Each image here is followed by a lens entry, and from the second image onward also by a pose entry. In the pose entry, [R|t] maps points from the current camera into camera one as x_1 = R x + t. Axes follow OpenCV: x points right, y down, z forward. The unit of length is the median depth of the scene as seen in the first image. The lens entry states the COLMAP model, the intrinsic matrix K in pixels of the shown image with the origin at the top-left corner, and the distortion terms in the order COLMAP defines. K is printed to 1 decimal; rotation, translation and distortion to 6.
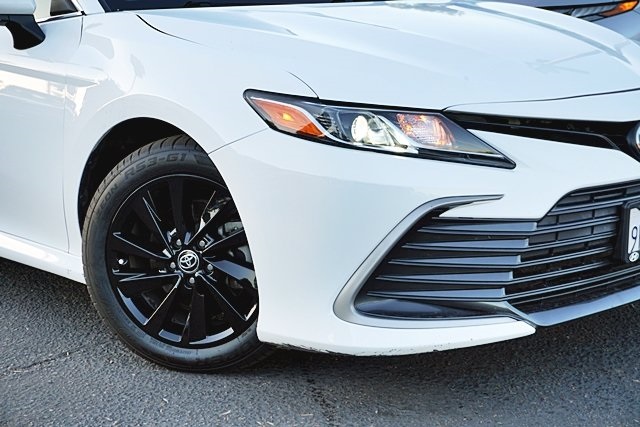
lens RADIAL K [[1227.6, 0, 322.2], [0, 1227.6, 213.2], [0, 0, 1]] dist [-0.002106, 0.000000]
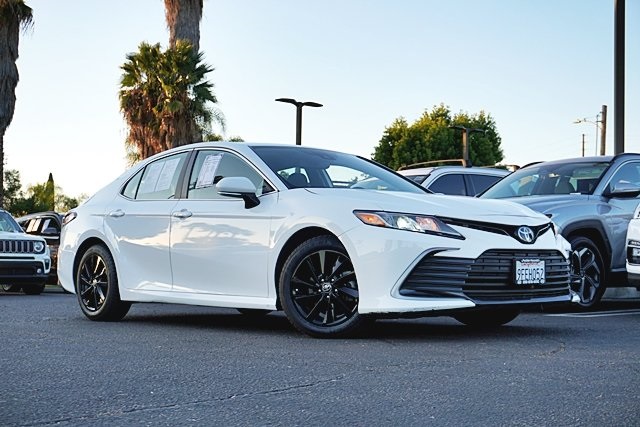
lens RADIAL K [[975.6, 0, 319.0], [0, 975.6, 213.8], [0, 0, 1]] dist [0.016585, 0.000000]
pose [[0.998659, -0.000860, -0.051755, -0.031320], [-0.012102, 0.968269, -0.249618, 0.397143], [0.050328, 0.249910, 0.966960, -0.887515]]
